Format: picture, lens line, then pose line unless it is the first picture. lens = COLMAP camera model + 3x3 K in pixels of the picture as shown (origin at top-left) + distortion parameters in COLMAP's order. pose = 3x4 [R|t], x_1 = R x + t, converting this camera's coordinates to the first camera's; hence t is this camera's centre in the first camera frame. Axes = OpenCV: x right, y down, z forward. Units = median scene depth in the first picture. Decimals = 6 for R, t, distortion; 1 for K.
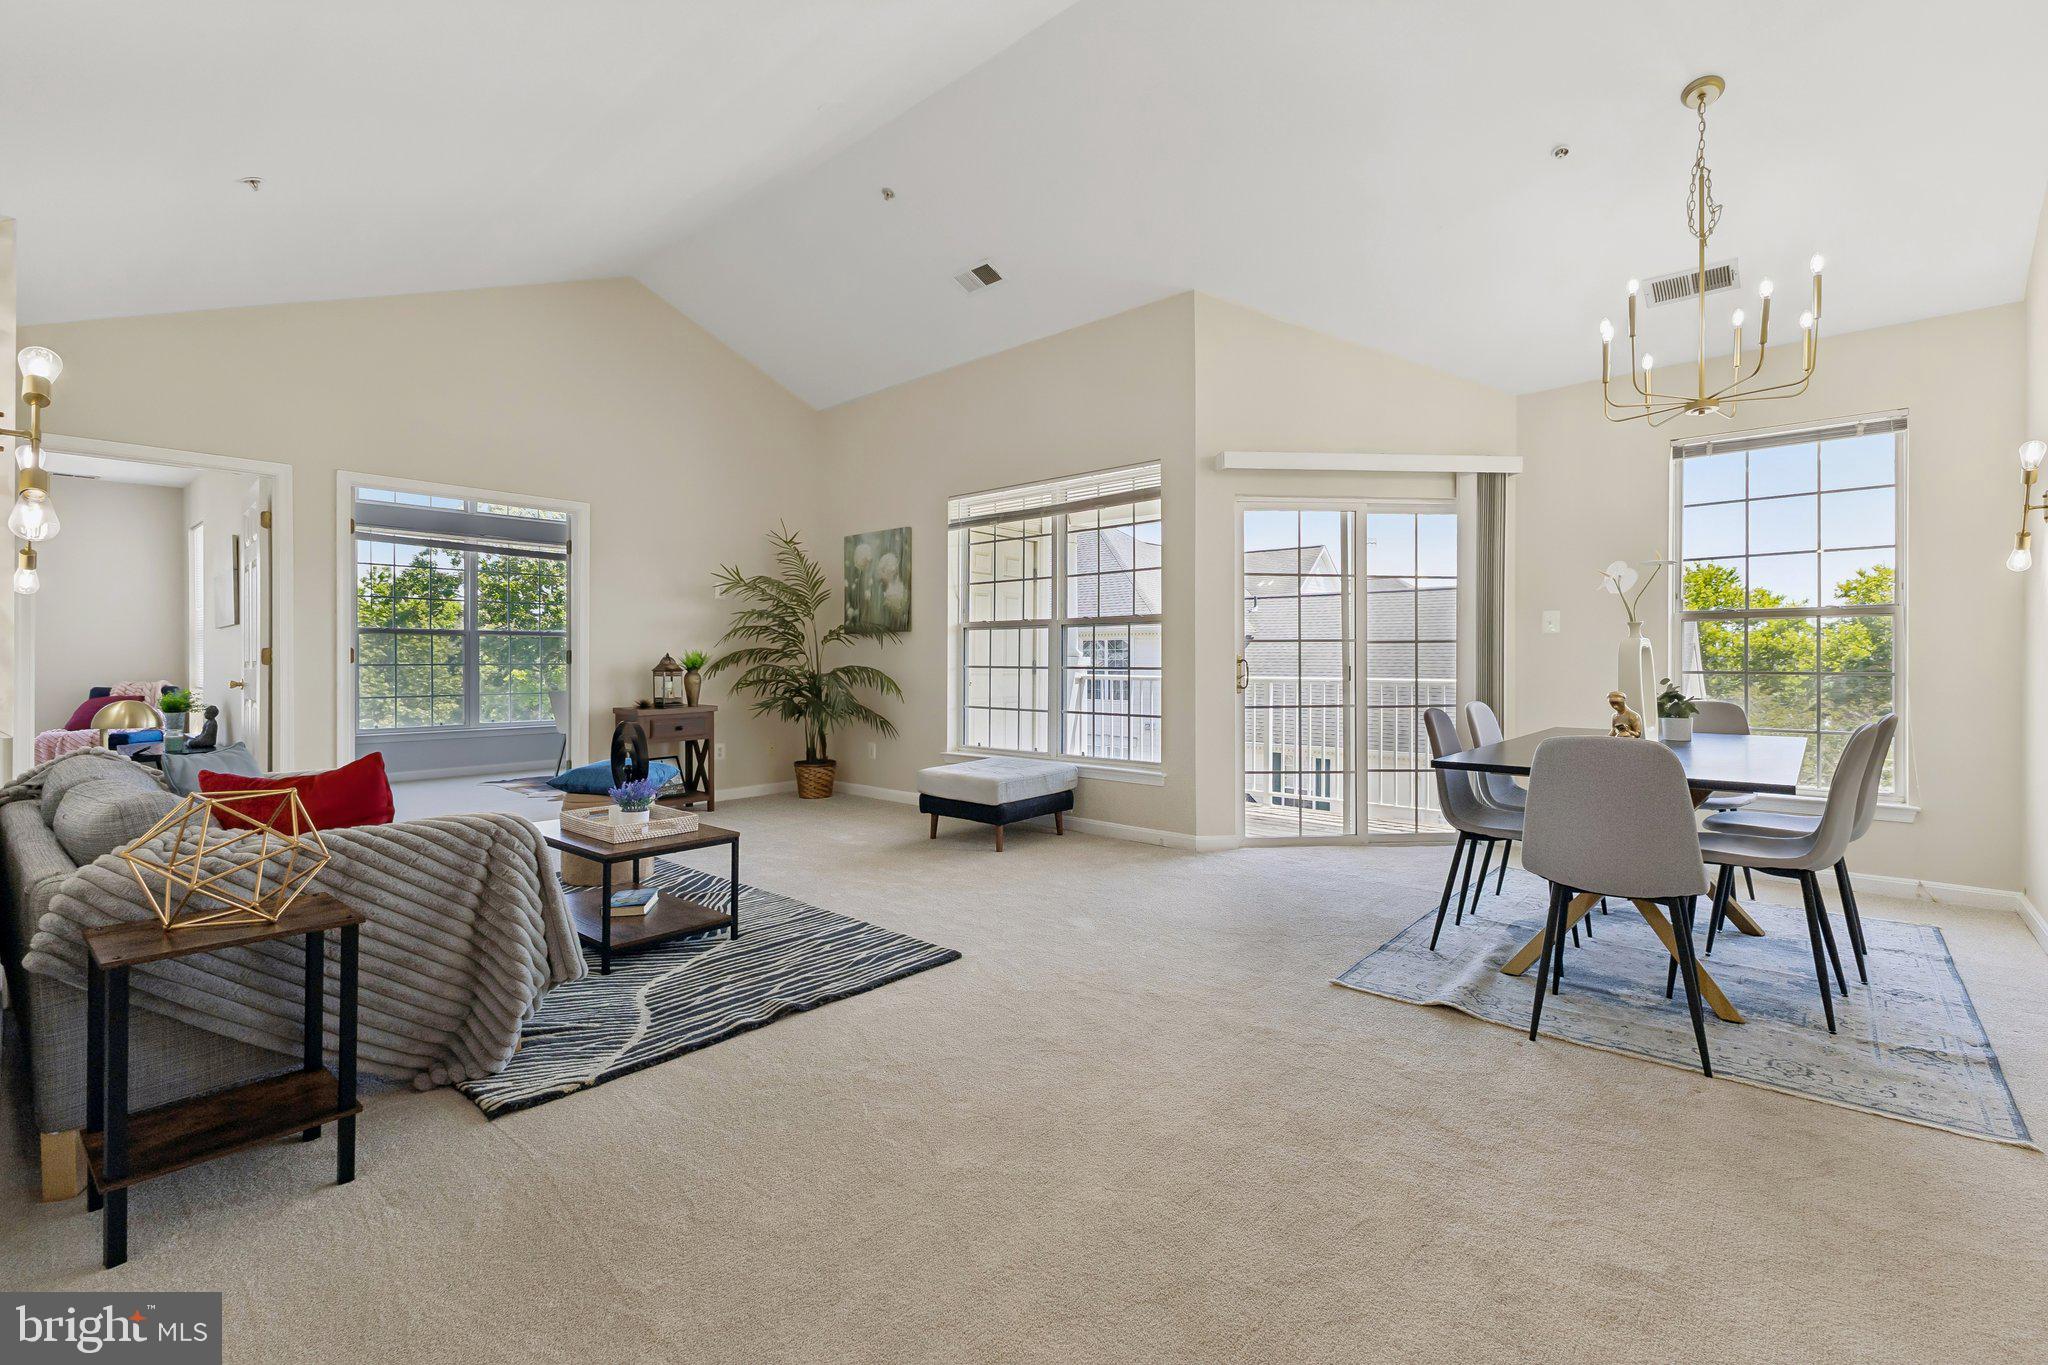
lens RADIAL K [[885.3, 0, 1031.7], [0, 885.3, 679.3], [0, 0, 1]] dist [0.012655, -0.004353]
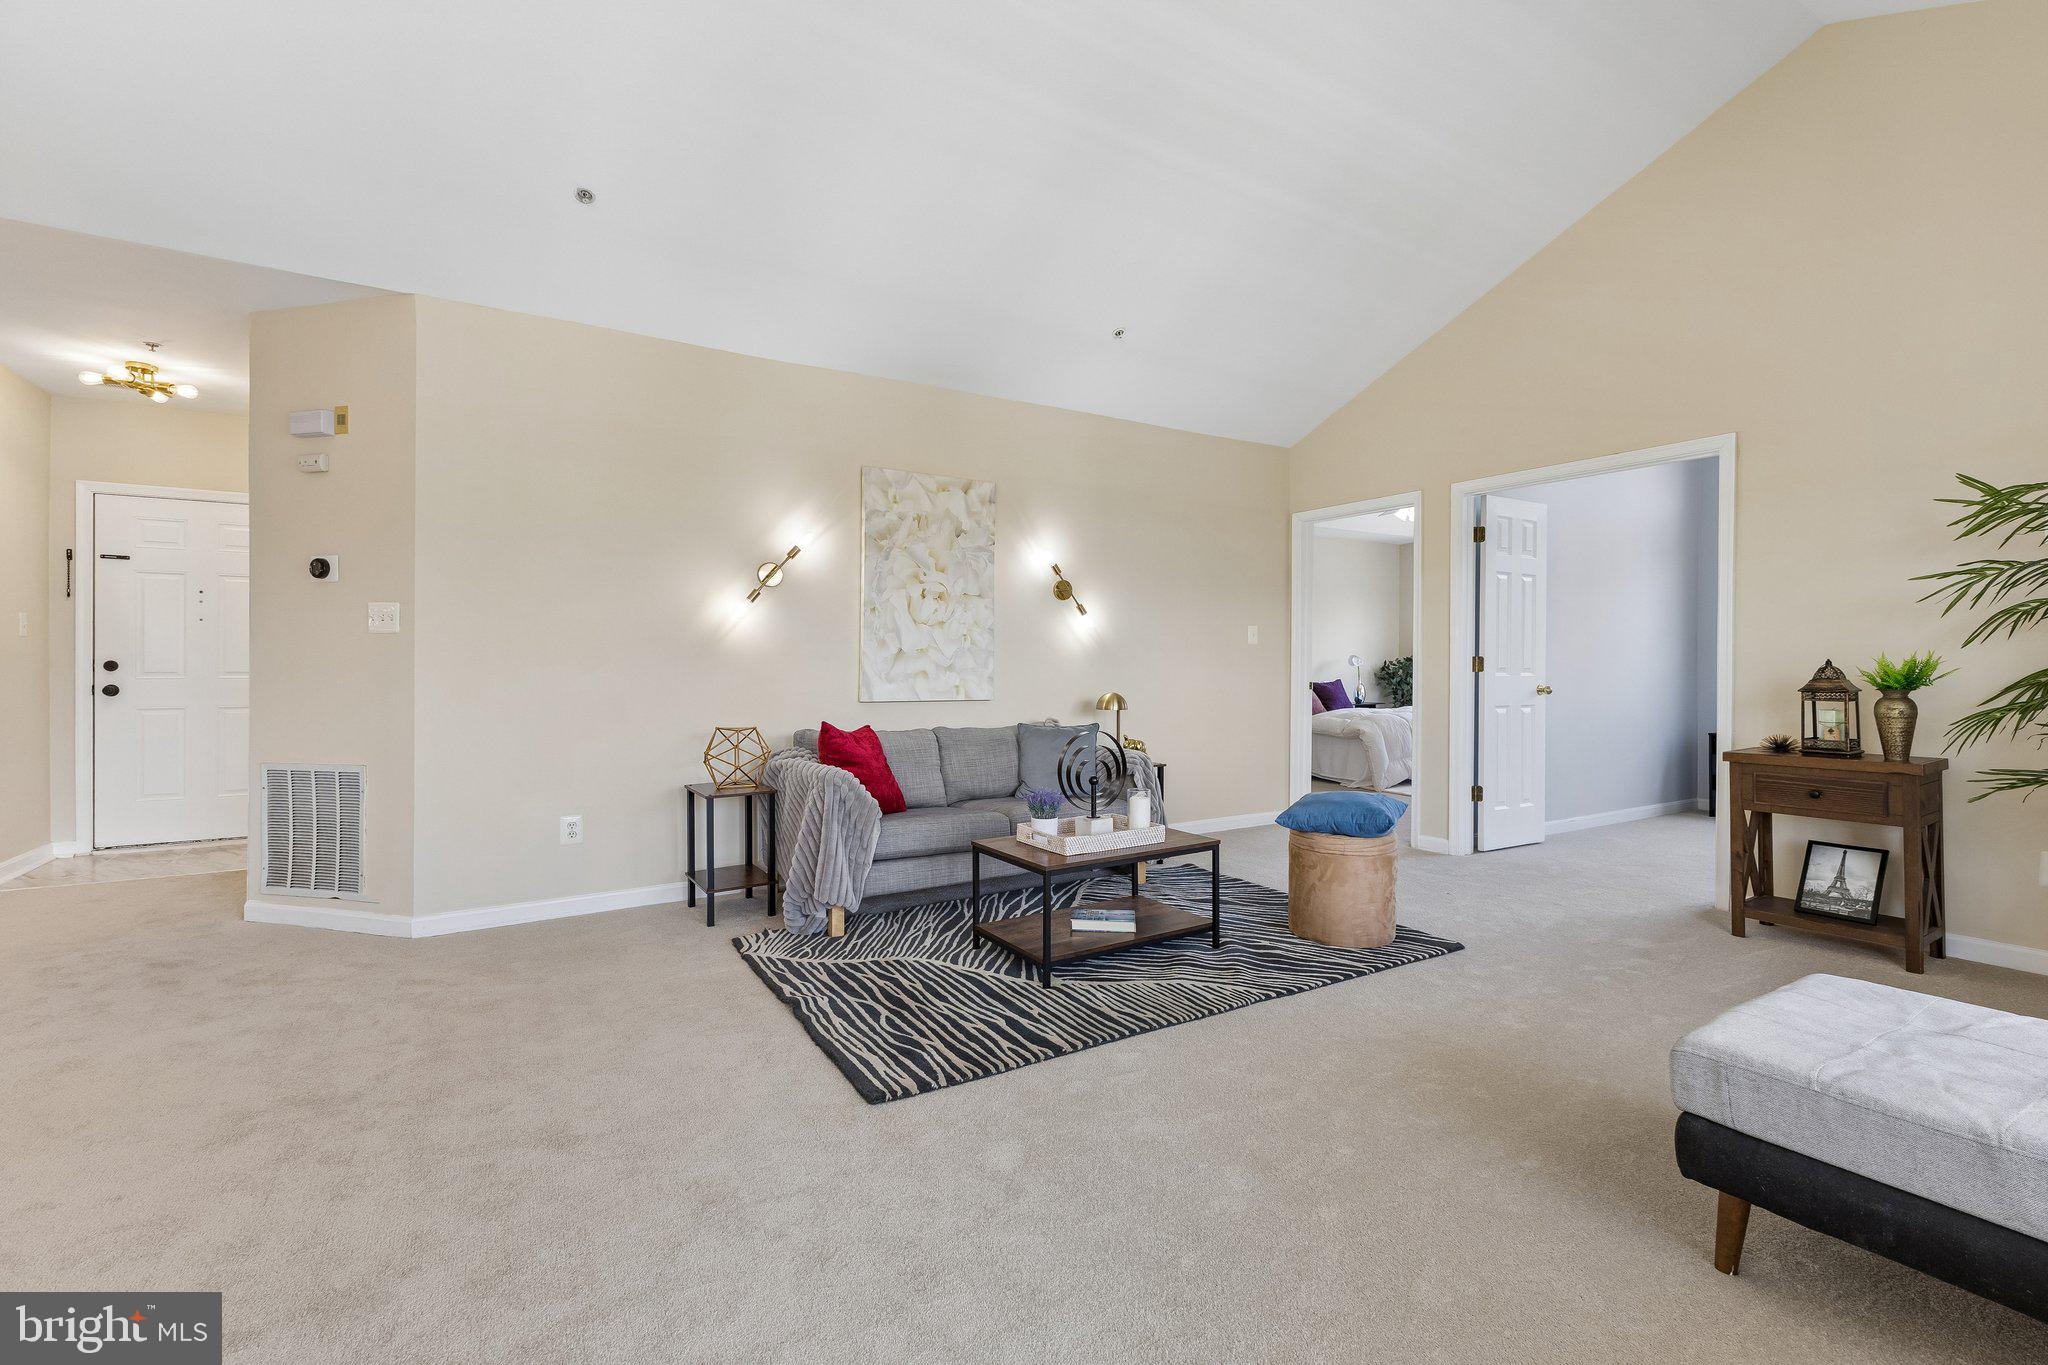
lens RADIAL K [[885.3, 0, 1022.7], [0, 885.3, 666.4], [0, 0, 1]] dist [0.012655, -0.004353]
pose [[-0.306213, 0.000601, -0.951963, 0.276633], [-0.024995, 0.999650, 0.008672, -0.017175], [0.951635, 0.026450, -0.306091, 0.677645]]
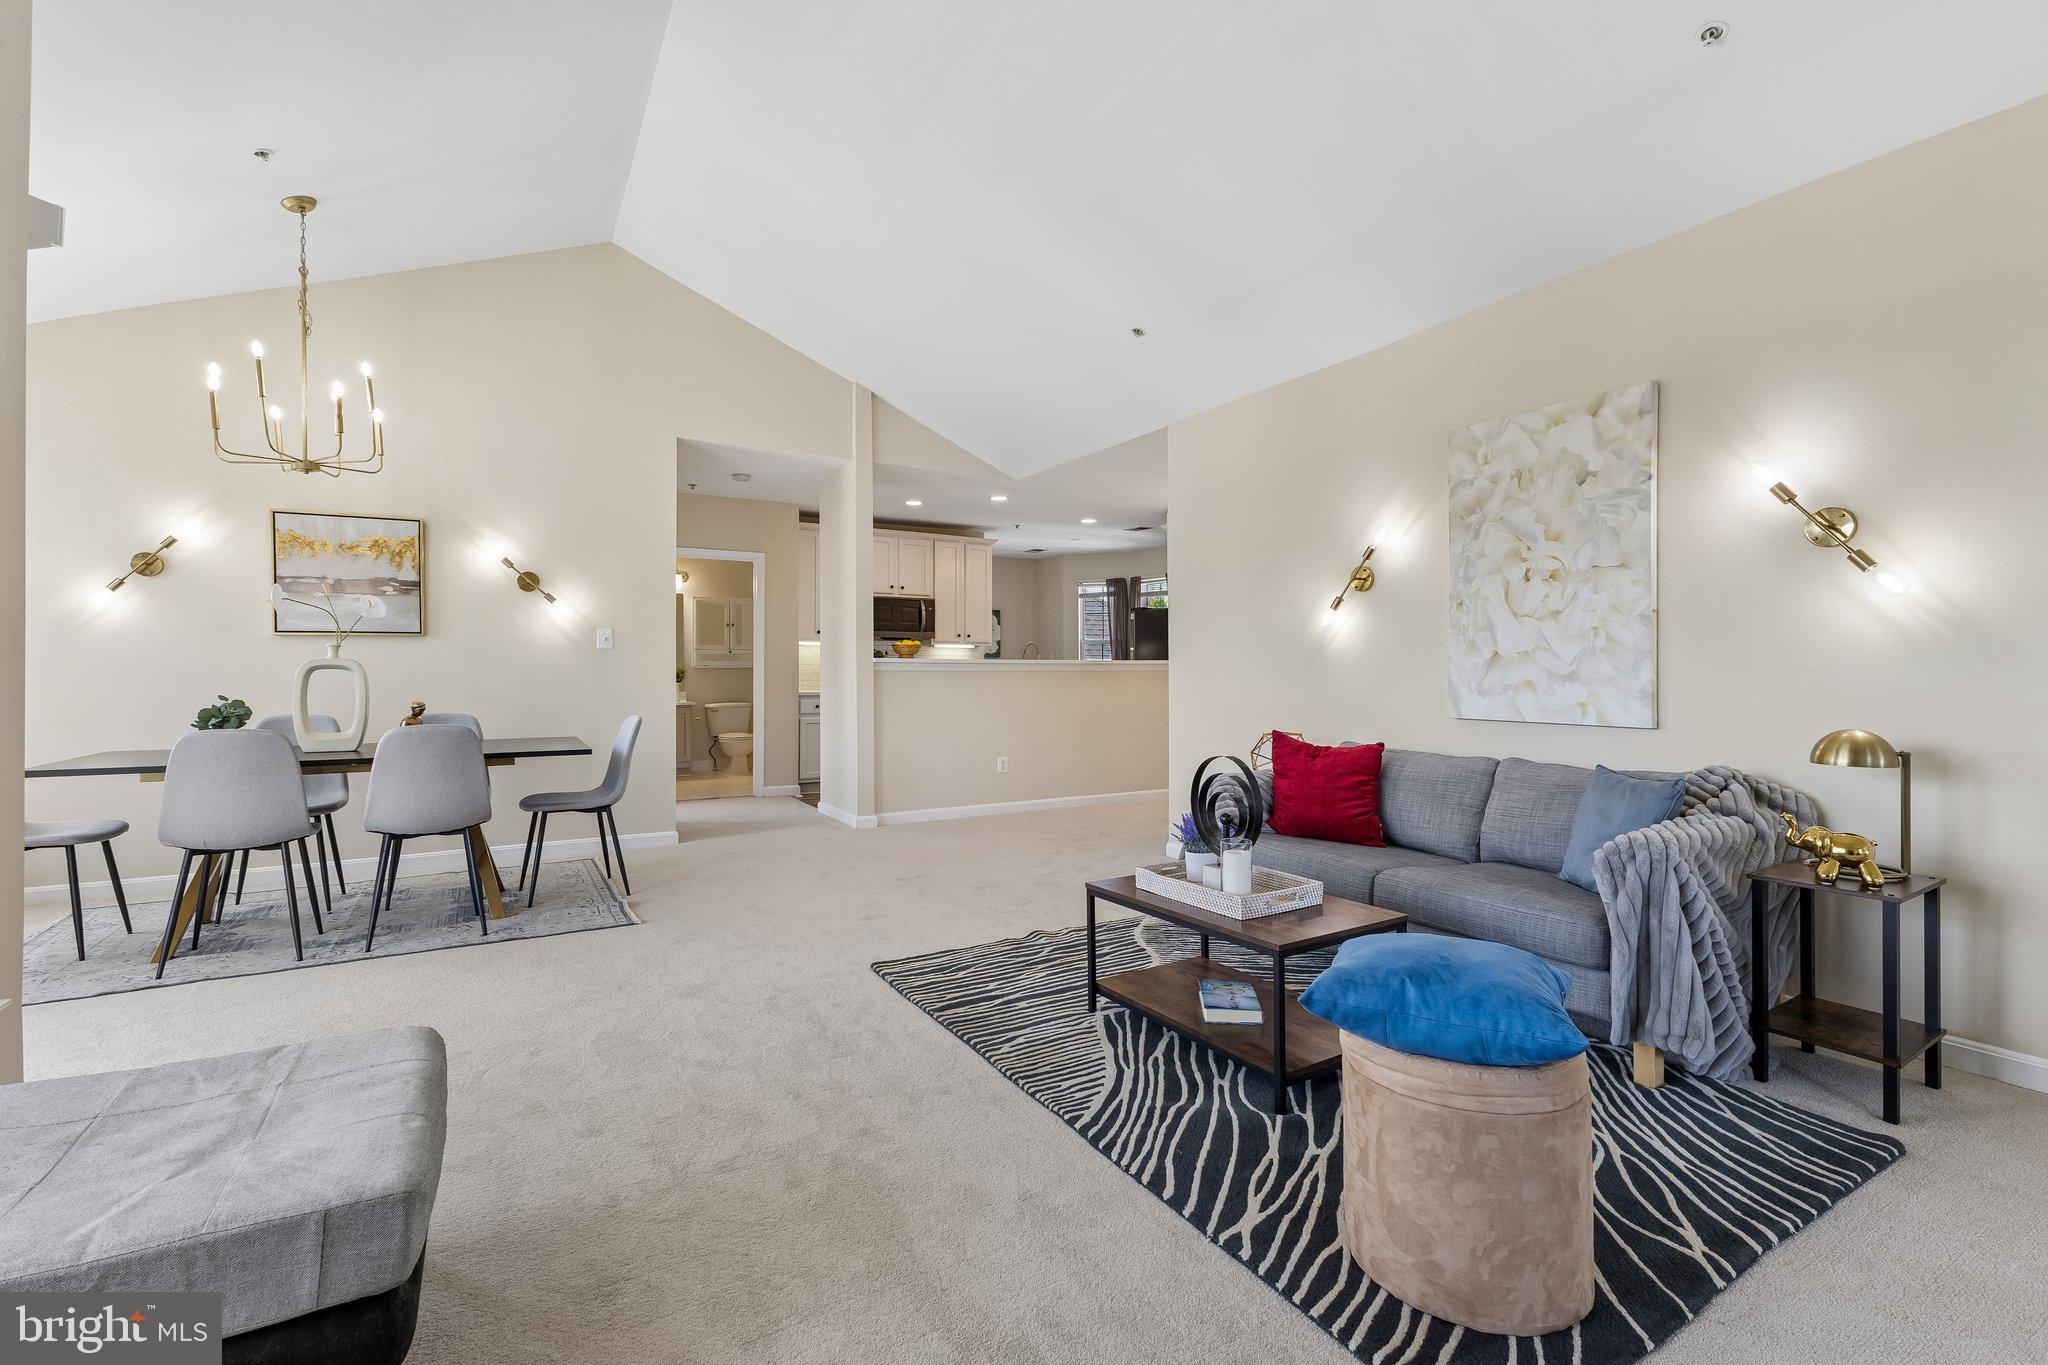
lens RADIAL K [[885.3, 0, 1033.0], [0, 885.3, 669.5], [0, 0, 1]] dist [0.012655, -0.004353]
pose [[-0.953043, 0.002200, 0.302828, -0.293266], [0.008721, 0.999758, 0.020183, -0.025676], [-0.302710, 0.021877, -0.952832, 0.988769]]
